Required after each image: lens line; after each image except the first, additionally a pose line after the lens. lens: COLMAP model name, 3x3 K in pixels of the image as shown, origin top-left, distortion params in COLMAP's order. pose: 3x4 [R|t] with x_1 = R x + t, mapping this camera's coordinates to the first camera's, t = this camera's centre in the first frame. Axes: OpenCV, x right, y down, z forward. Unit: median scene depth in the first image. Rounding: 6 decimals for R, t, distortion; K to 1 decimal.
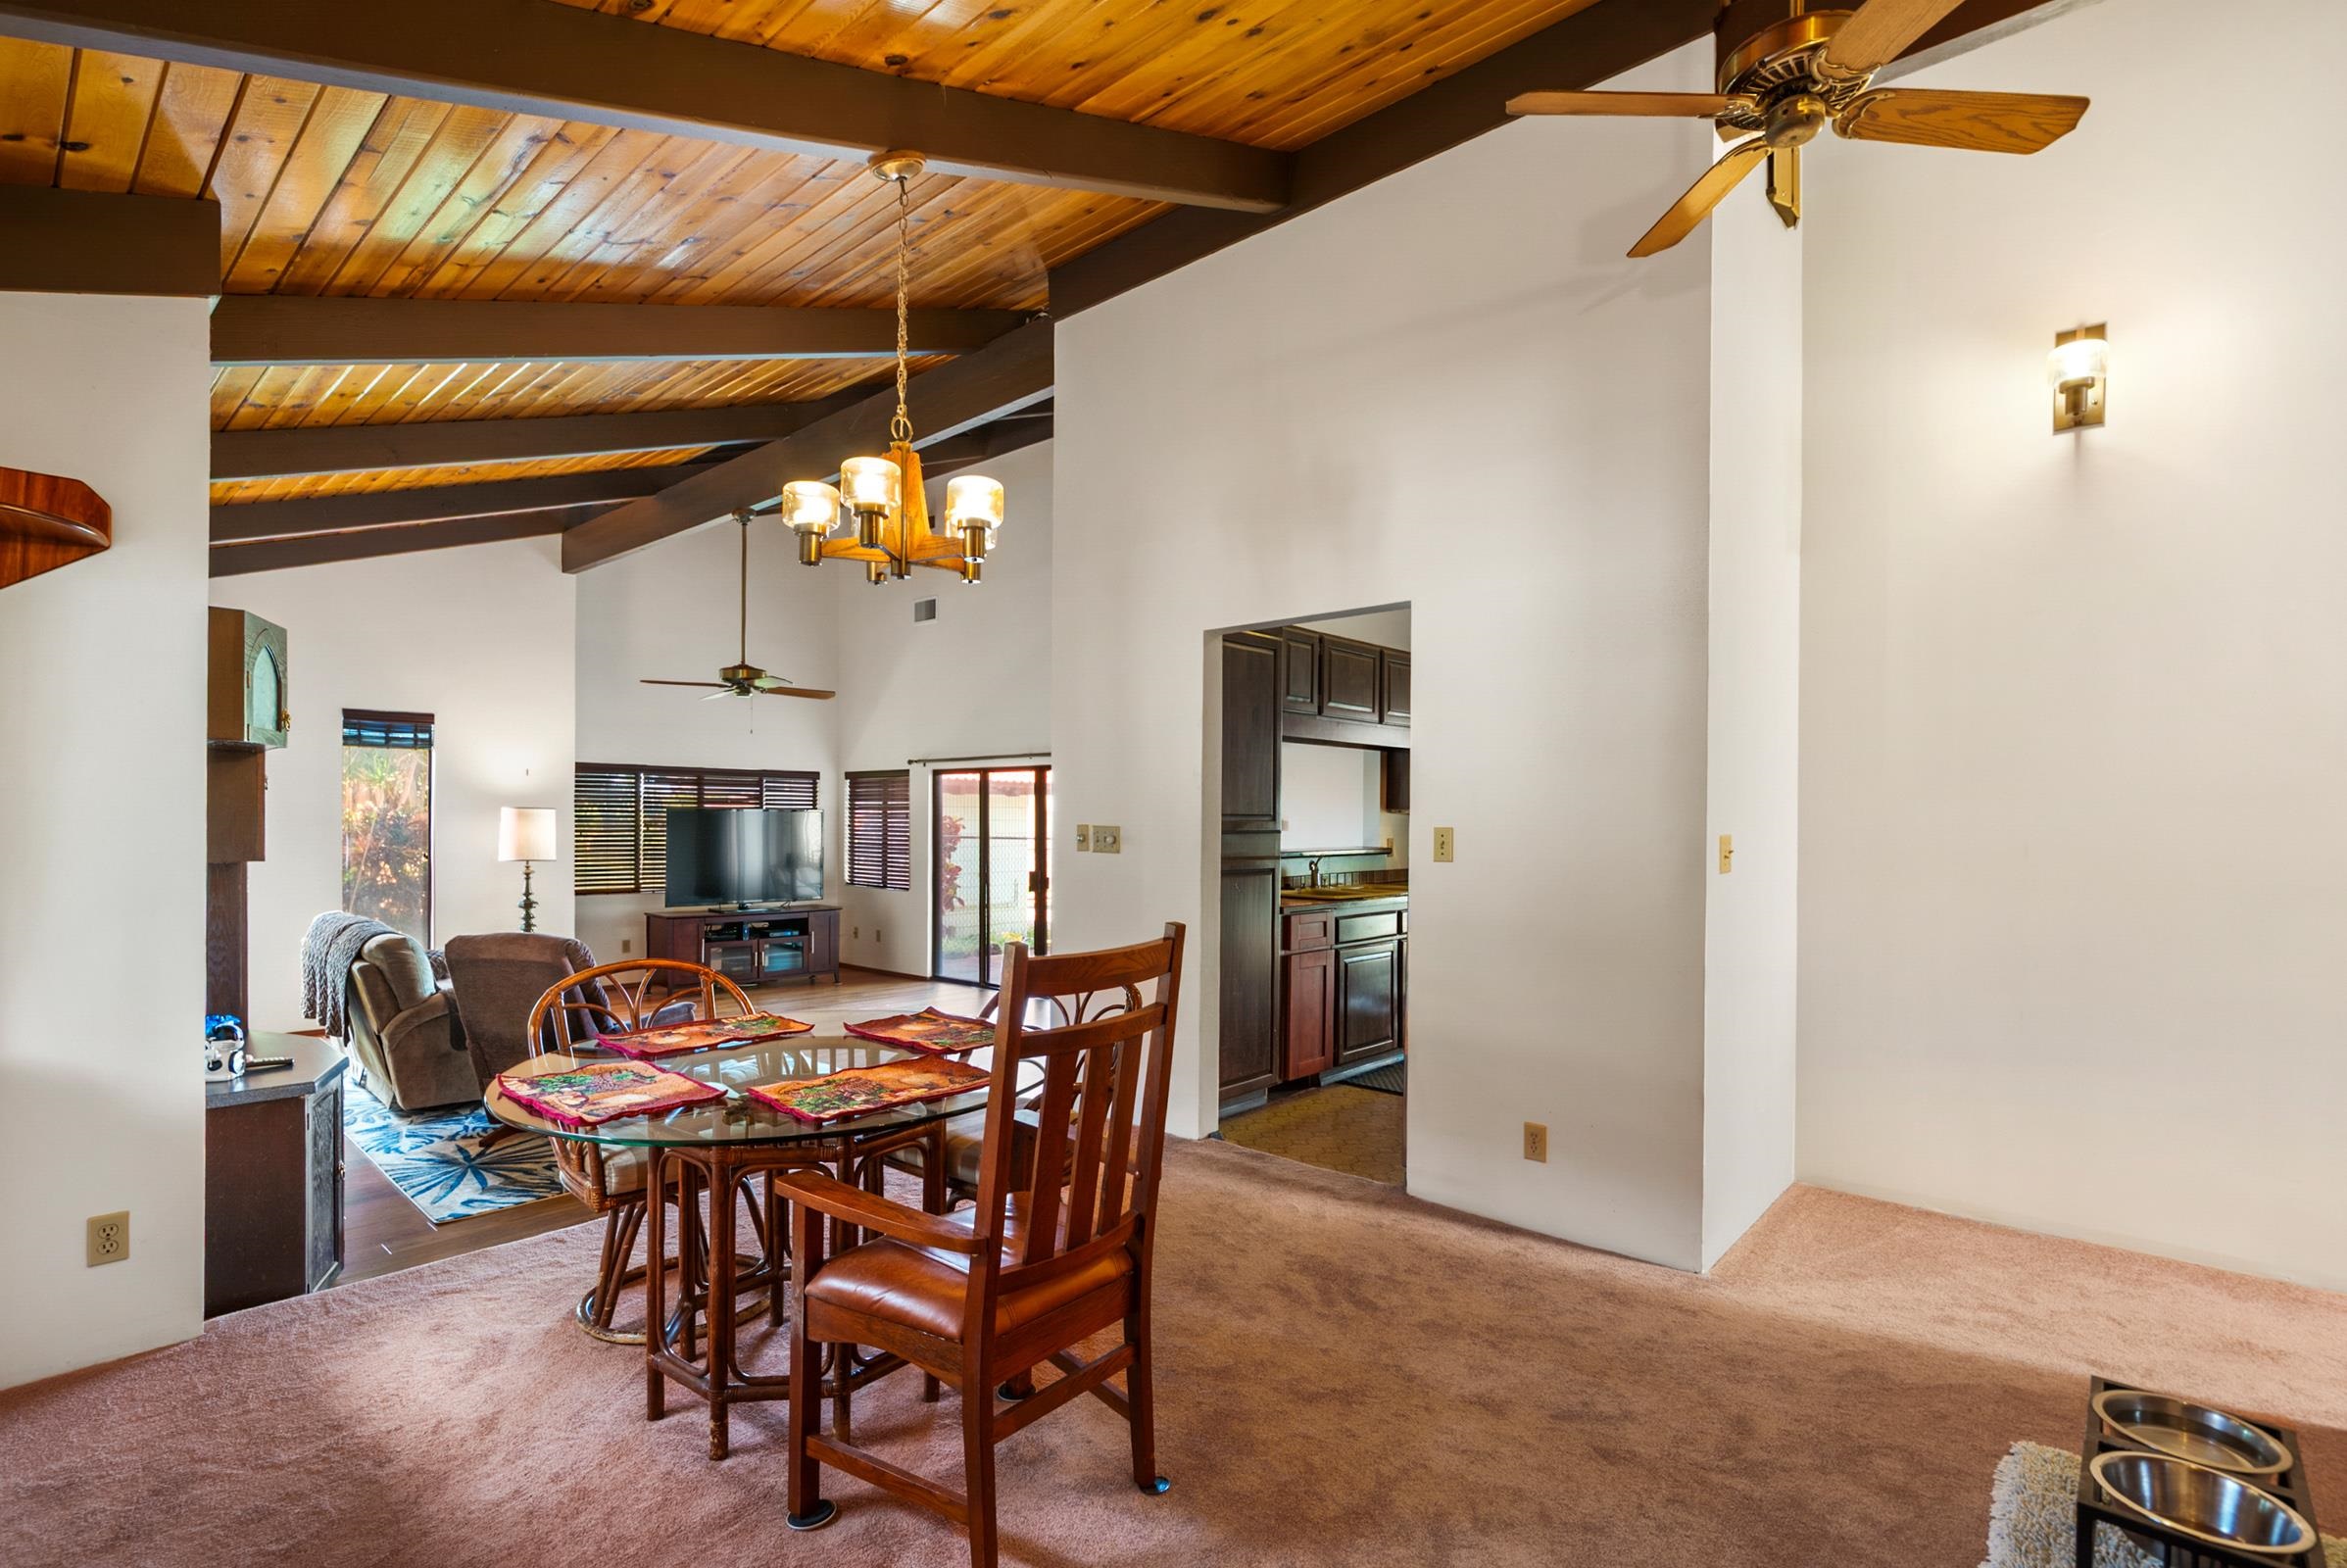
lens RADIAL K [[1076.7, 0, 1154.0], [0, 1076.7, 812.6], [0, 0, 1]] dist [-0.000238, 0.000149]
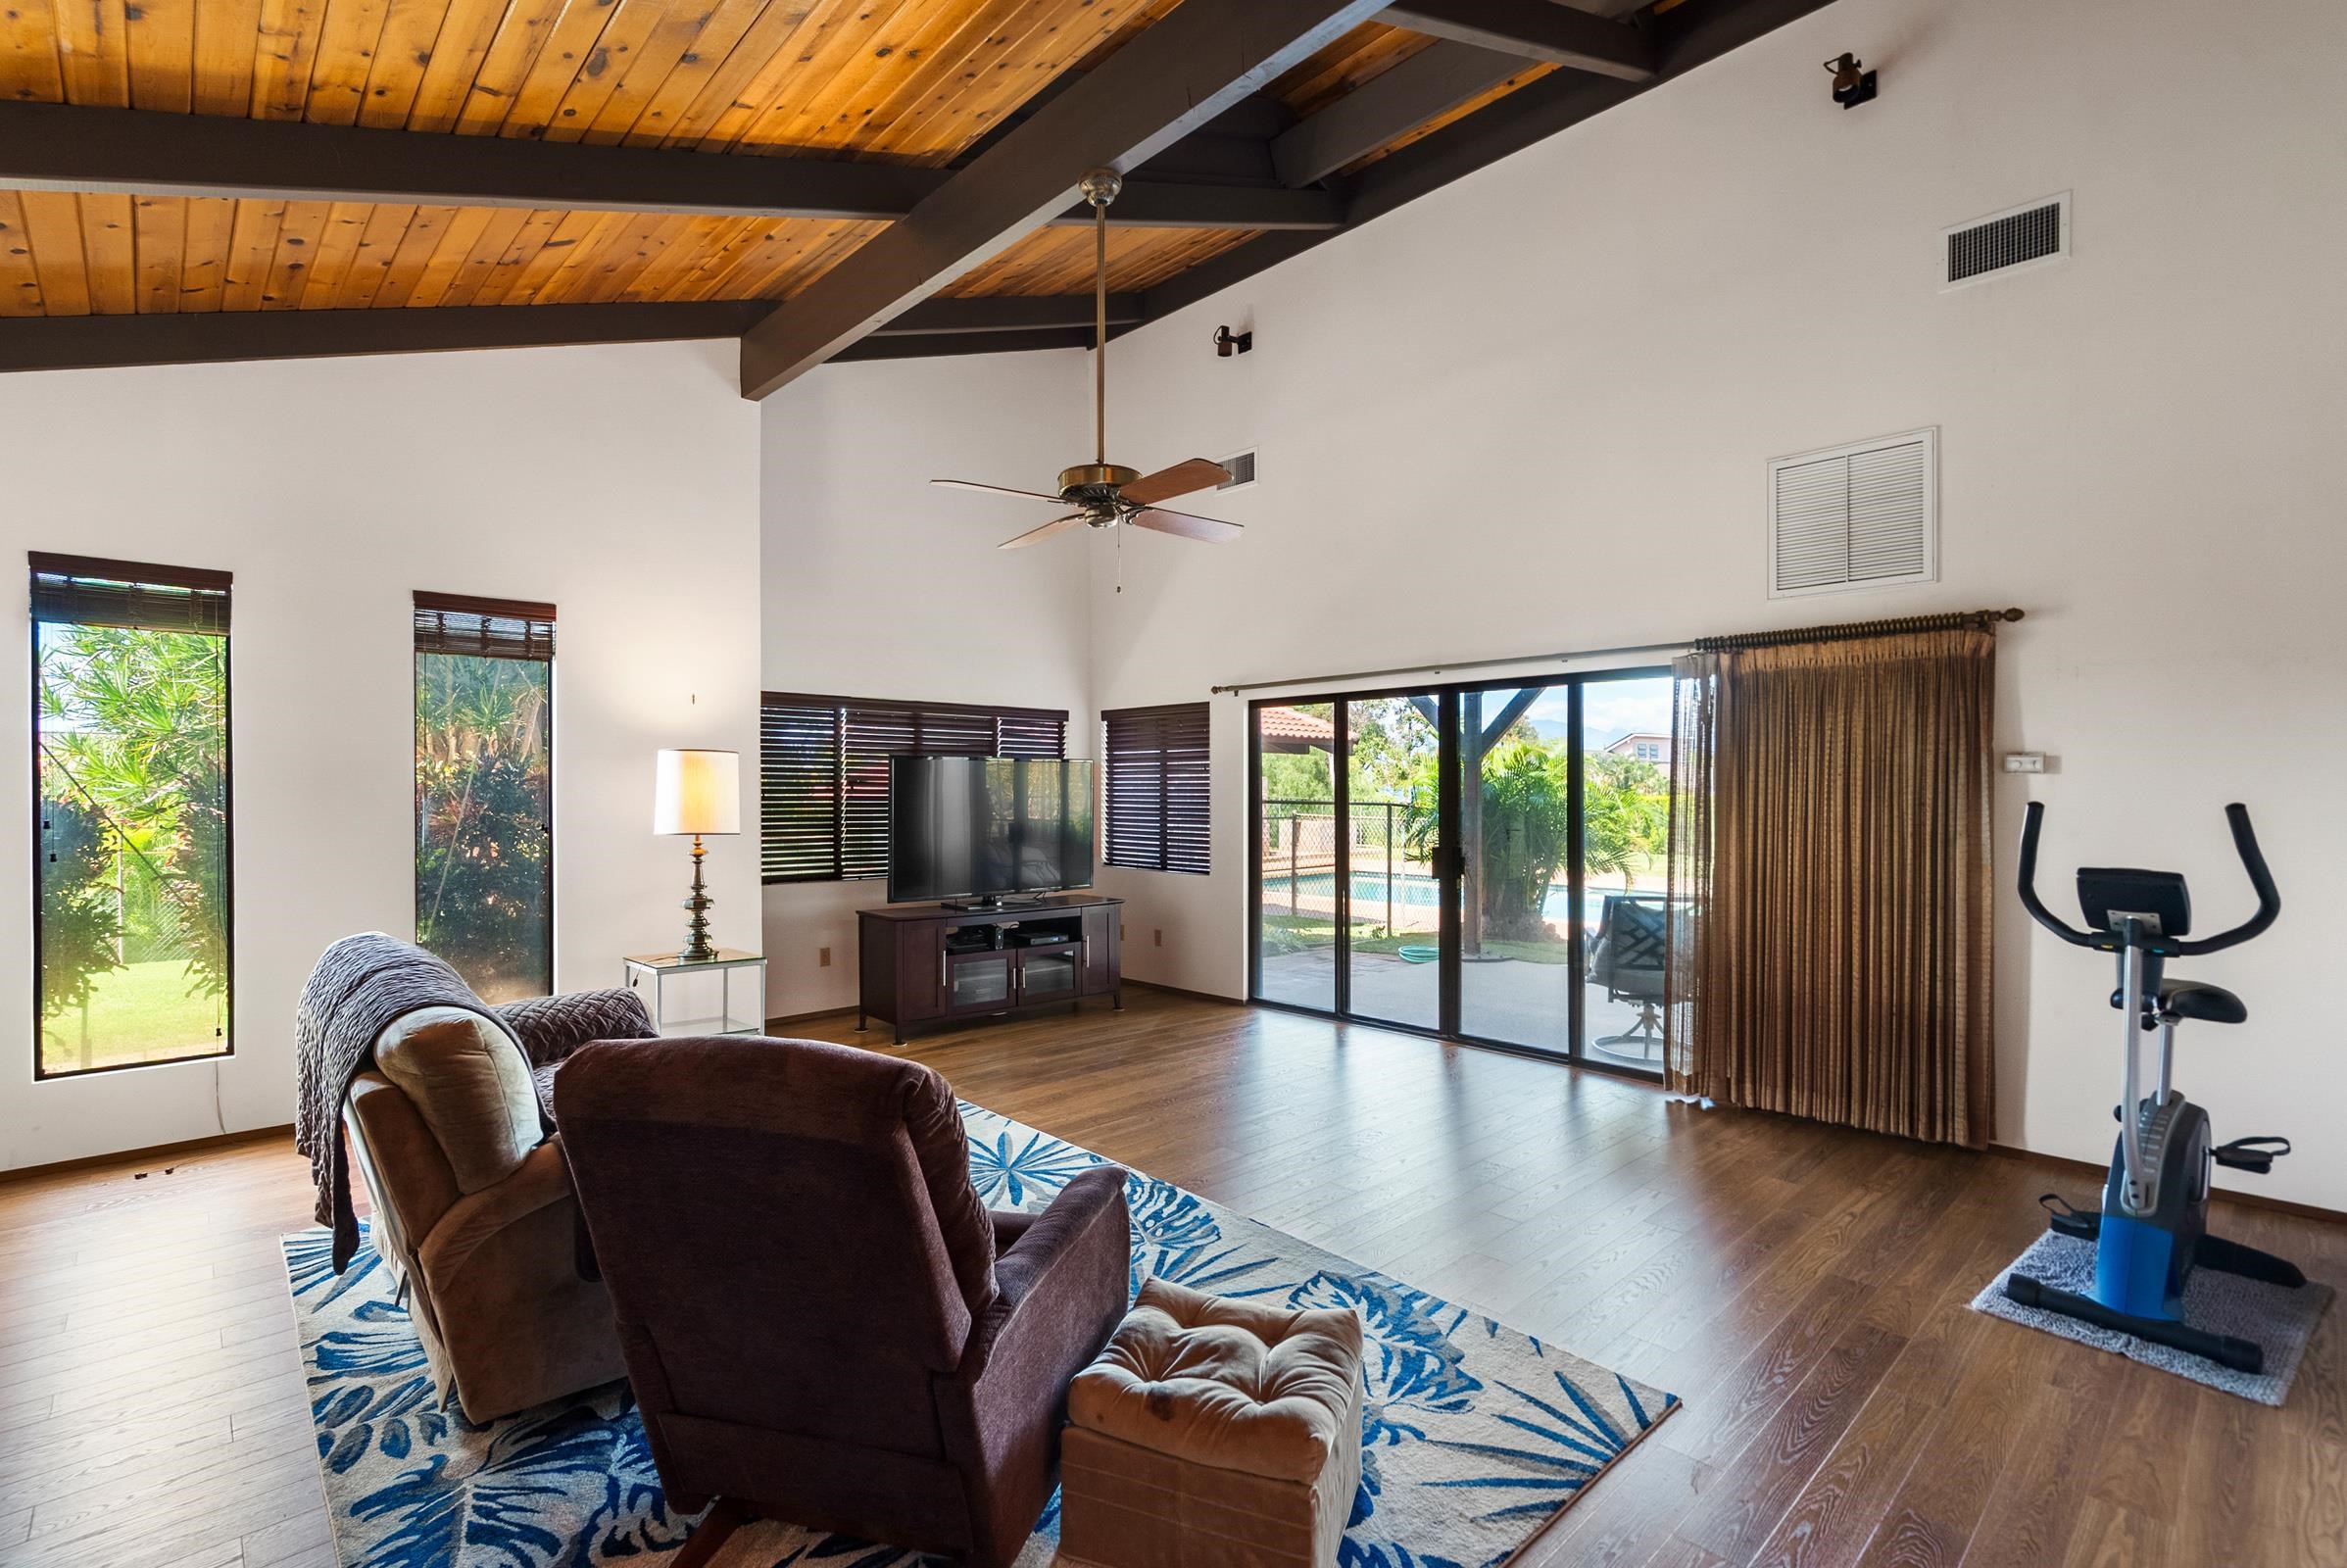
lens RADIAL K [[1062.5, 0, 1173.5], [0, 1062.5, 784.0], [0, 0, 1]] dist [-0.000687, -0.000331]
pose [[0.997216, -0.007537, -0.074182, -0.236438], [0.007493, 0.999972, -0.000871, 0.016337], [0.074186, 0.000313, 0.997244, 0.367079]]
